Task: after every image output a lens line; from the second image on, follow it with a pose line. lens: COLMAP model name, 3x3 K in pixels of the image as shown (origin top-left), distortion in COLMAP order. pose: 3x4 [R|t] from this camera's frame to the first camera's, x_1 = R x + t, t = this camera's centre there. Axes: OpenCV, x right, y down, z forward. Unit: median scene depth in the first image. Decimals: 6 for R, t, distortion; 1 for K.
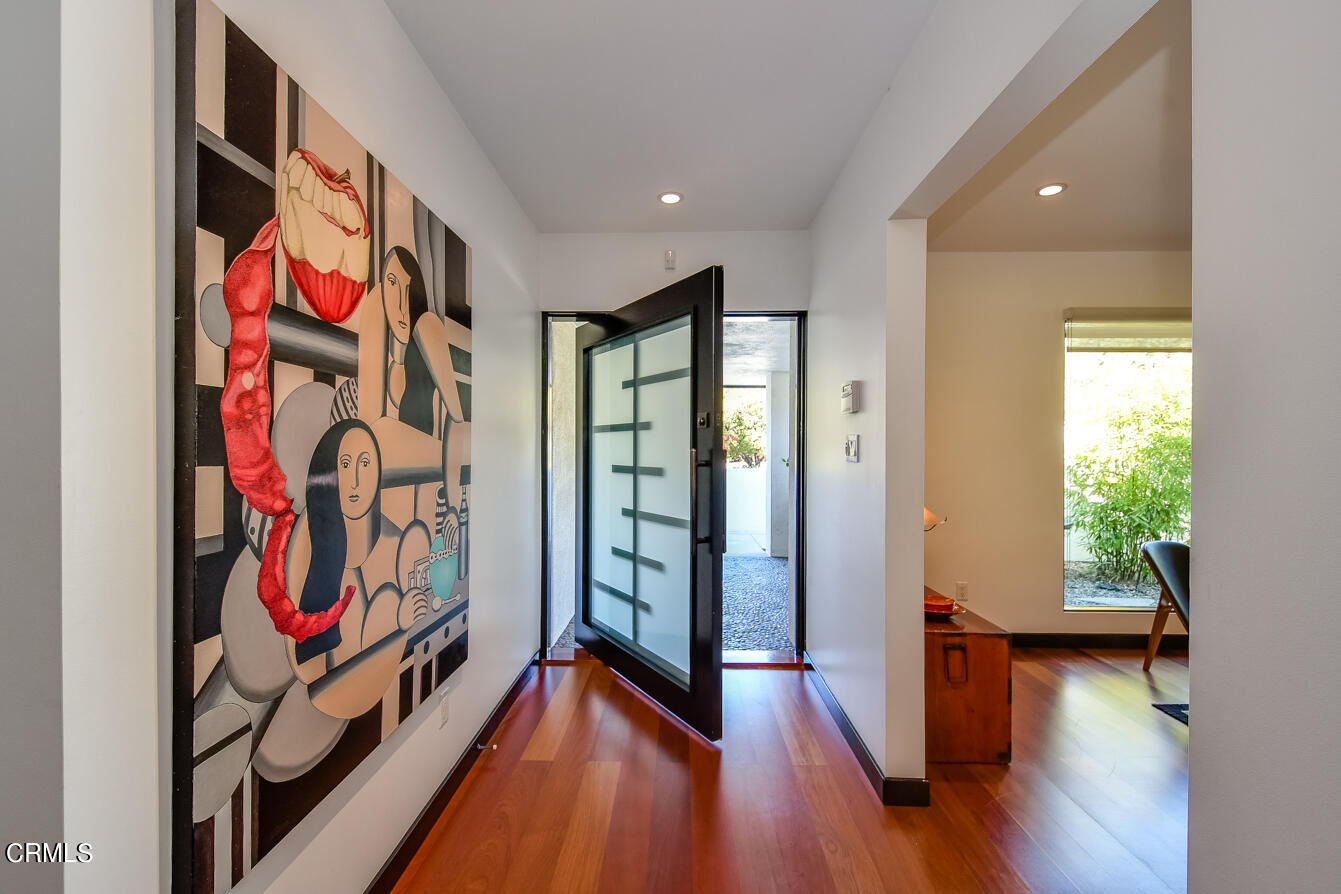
lens RADIAL K [[599.7, 0, 670.5], [0, 599.7, 447.0], [0, 0, 1]] dist [-0.024985, -0.000317]
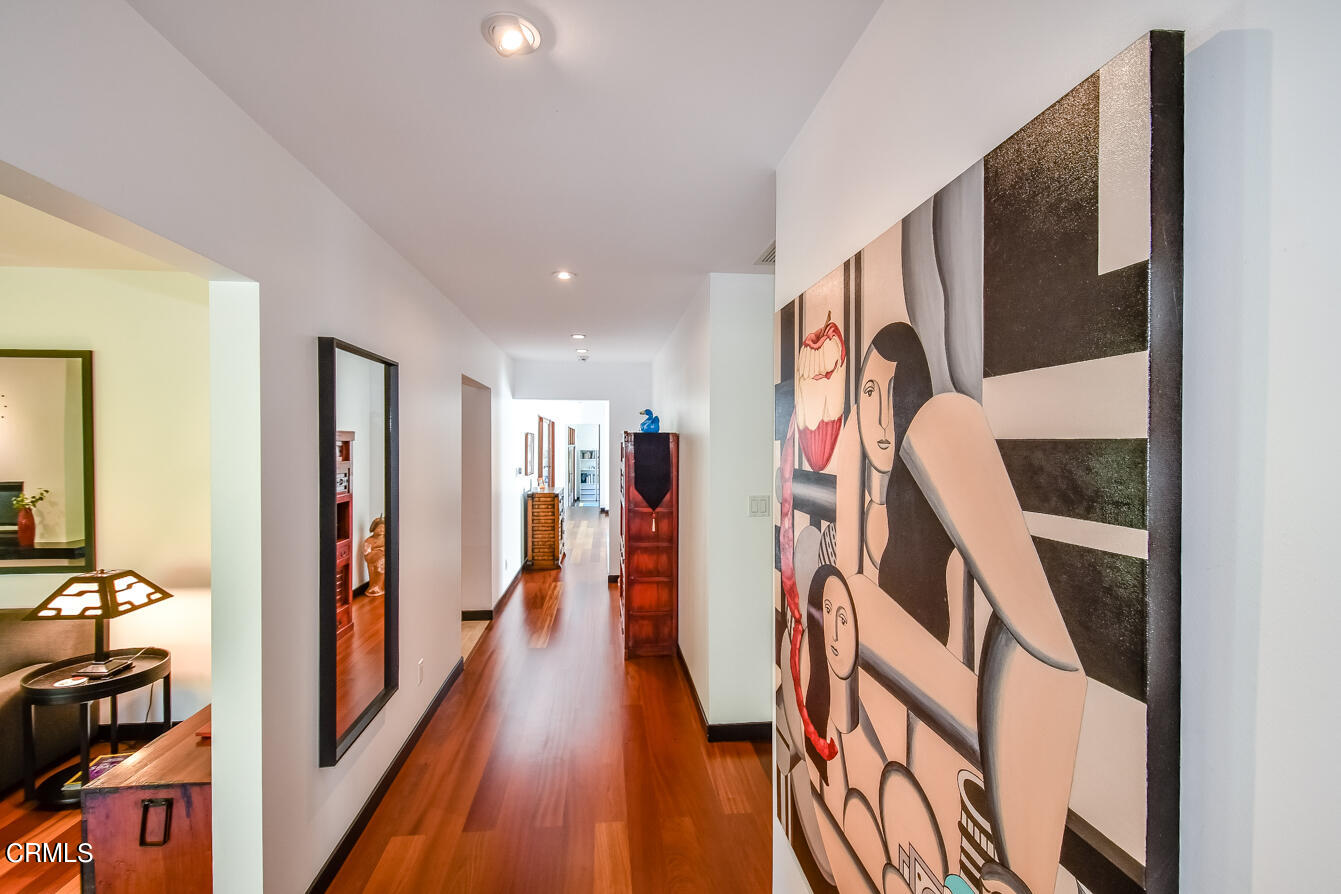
lens RADIAL K [[599.7, 0, 670.5], [0, 599.7, 447.0], [0, 0, 1]] dist [-0.024985, -0.000317]
pose [[-0.991355, -0.010613, -0.130774, -0.148627], [-0.010694, 0.999943, -0.000081, -0.234587], [0.130767, 0.001318, -0.991412, 1.913604]]
